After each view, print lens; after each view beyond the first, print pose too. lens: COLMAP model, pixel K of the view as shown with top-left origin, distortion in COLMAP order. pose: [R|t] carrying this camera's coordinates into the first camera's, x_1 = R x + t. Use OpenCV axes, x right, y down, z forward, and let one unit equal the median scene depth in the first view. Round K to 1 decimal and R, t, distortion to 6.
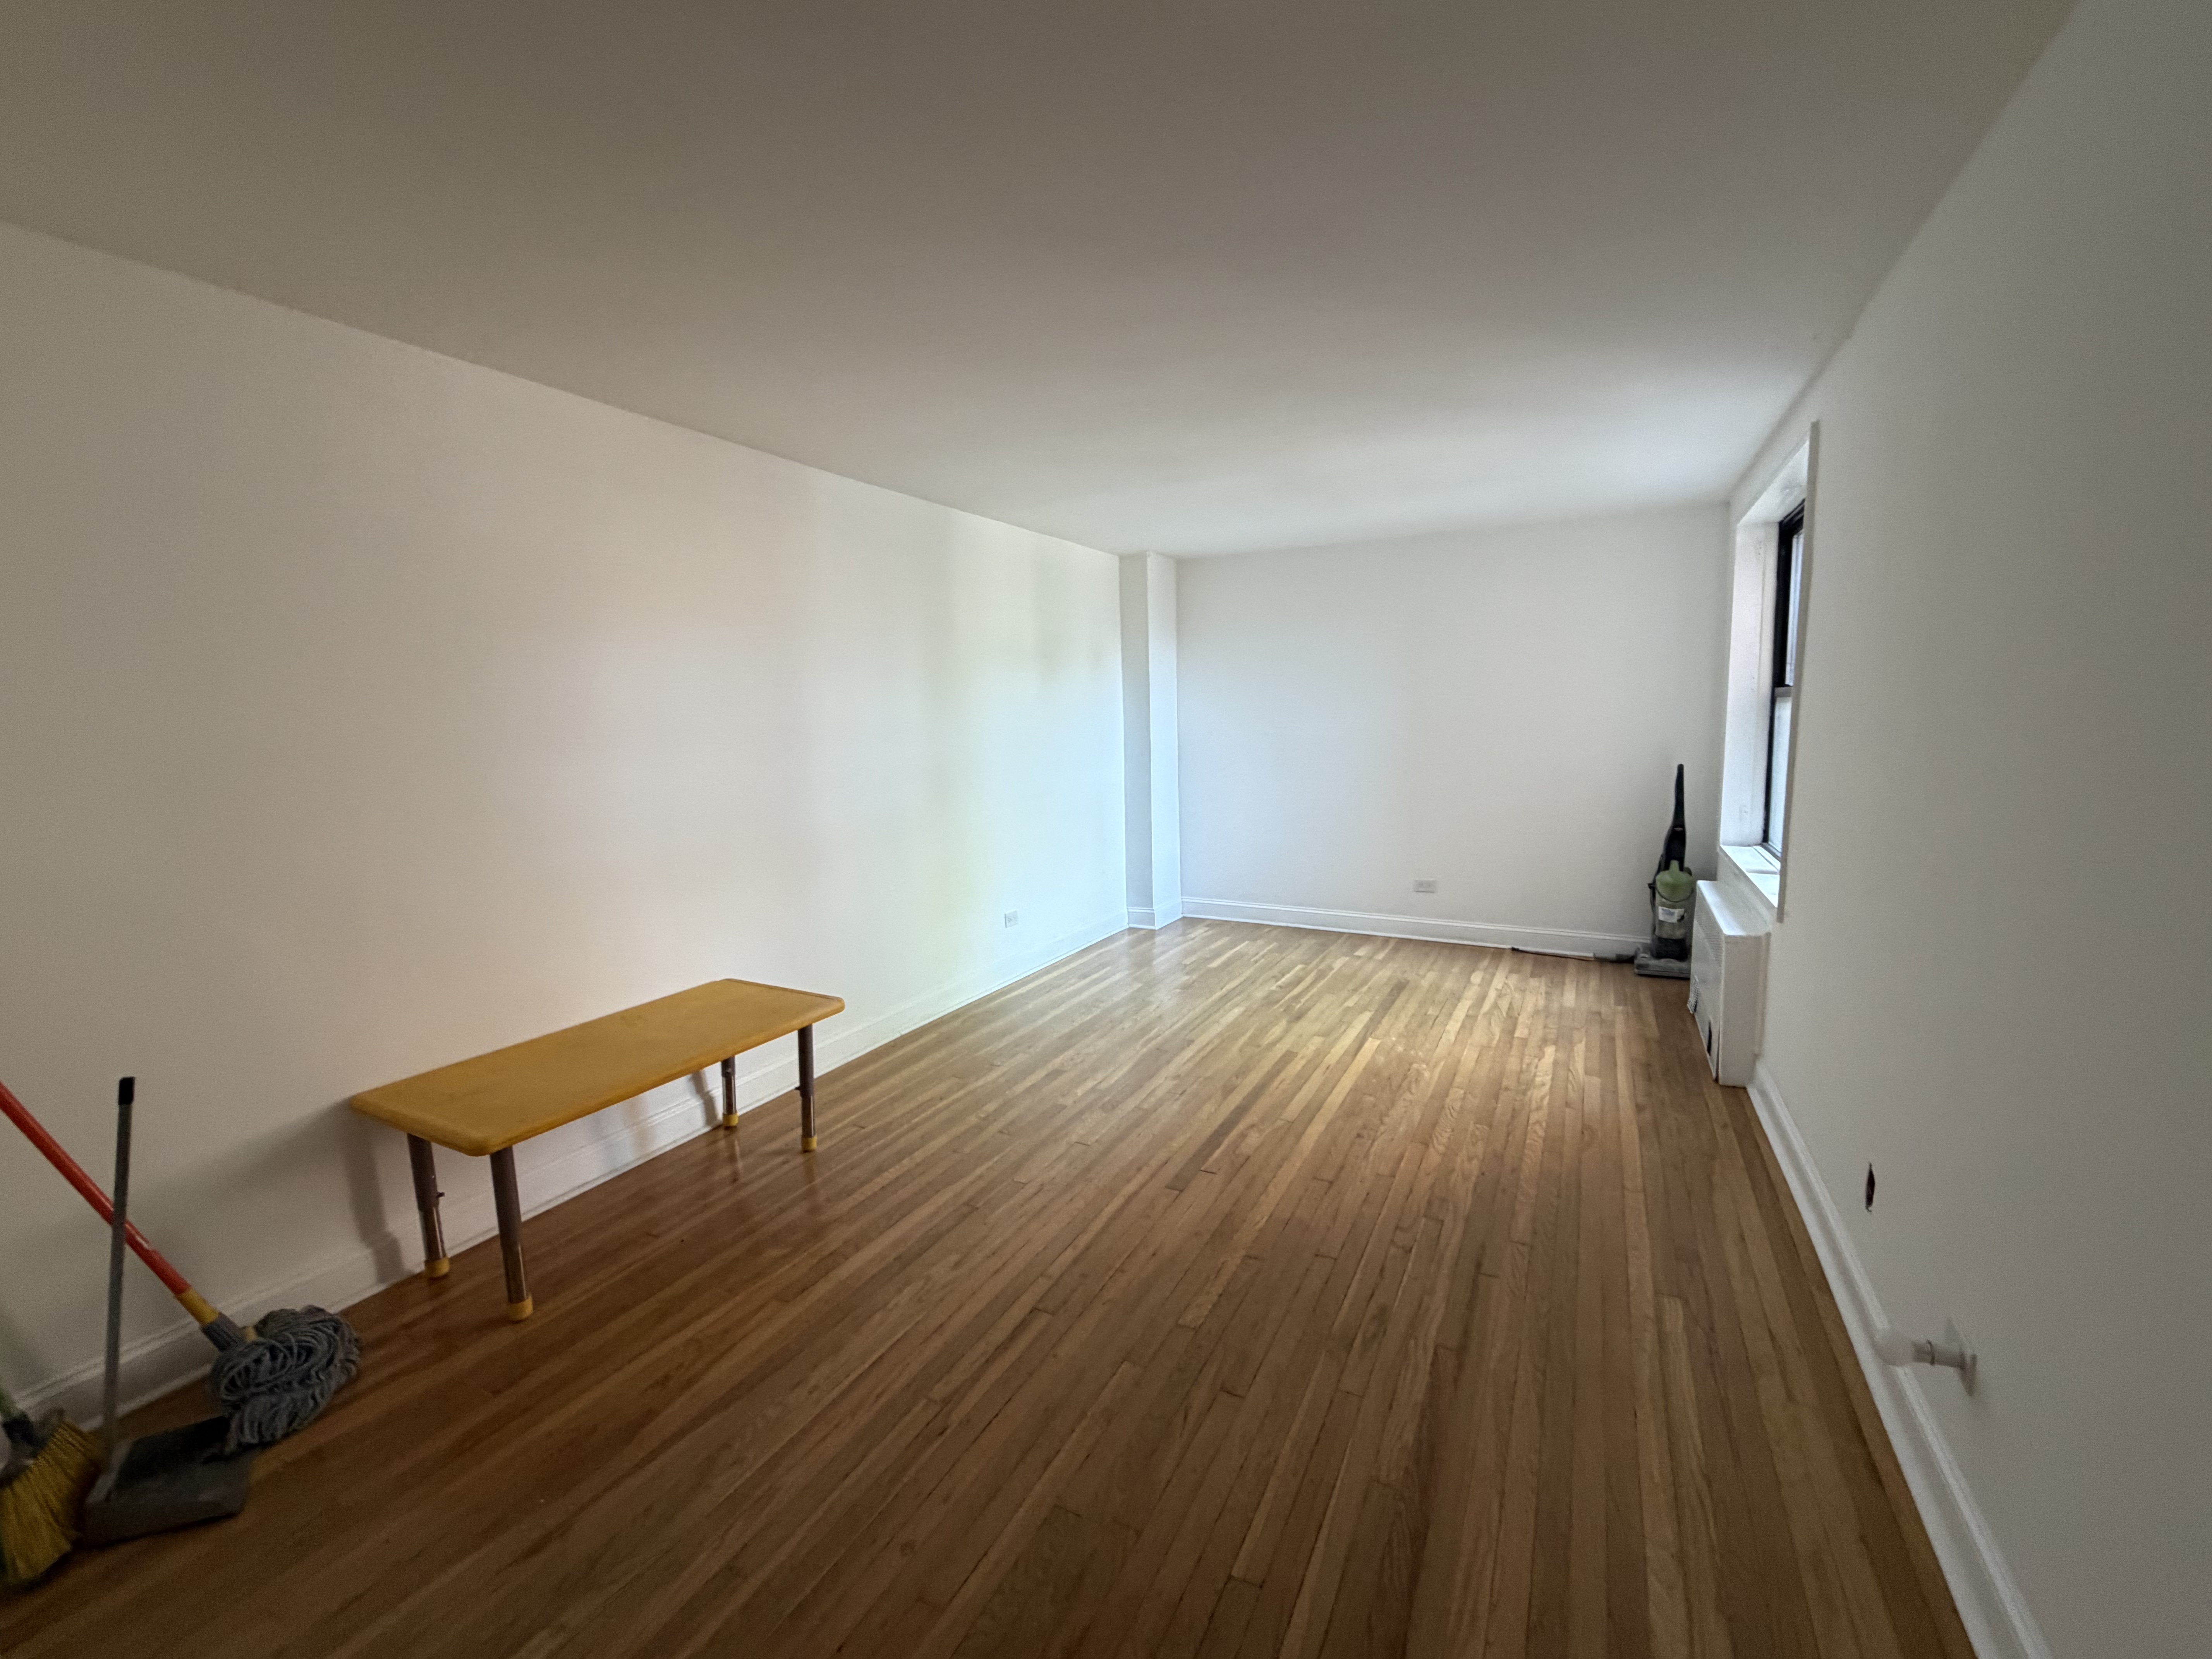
lens RADIAL K [[928.6, 0, 1106.0], [0, 928.6, 829.5], [0, 0, 1]] dist [-0.000038, -0.000233]
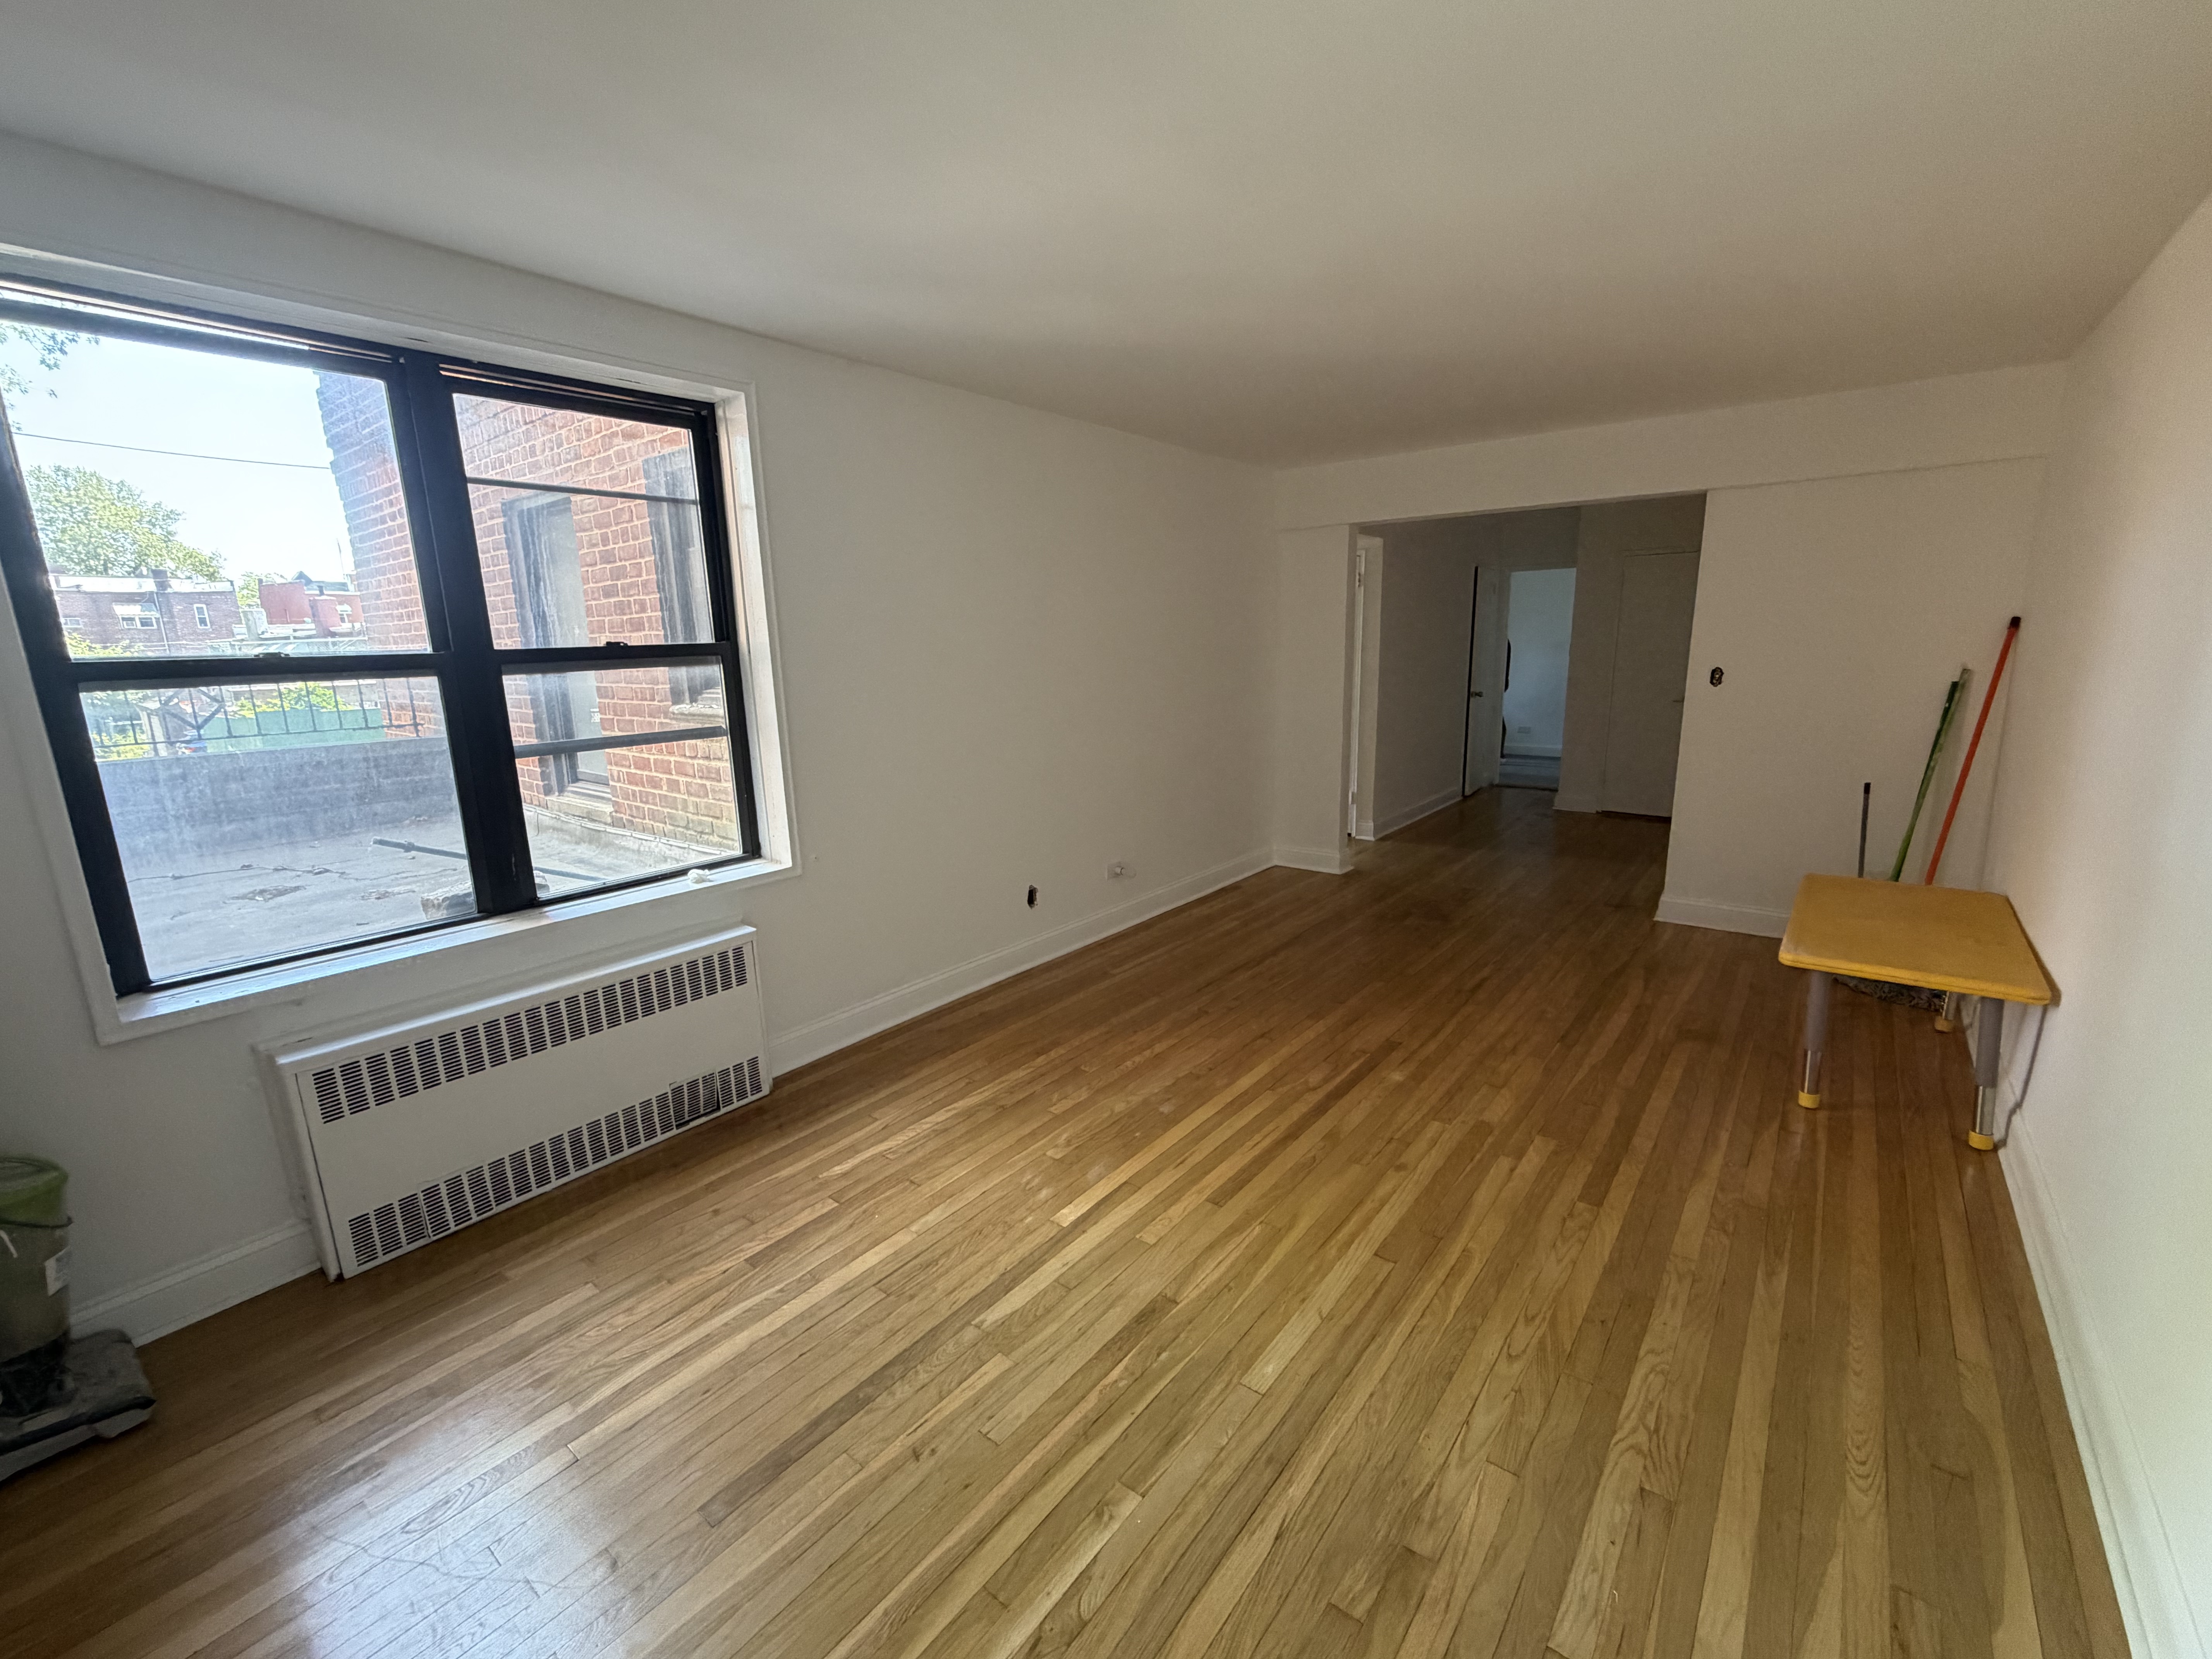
lens RADIAL K [[928.6, 0, 1106.0], [0, 928.6, 829.5], [0, 0, 1]] dist [-0.000038, -0.000233]
pose [[-0.980968, 0.006147, 0.194075, 0.152745], [0.068748, 0.945751, 0.317537, -0.212758], [-0.181594, 0.324836, -0.928173, 1.563599]]
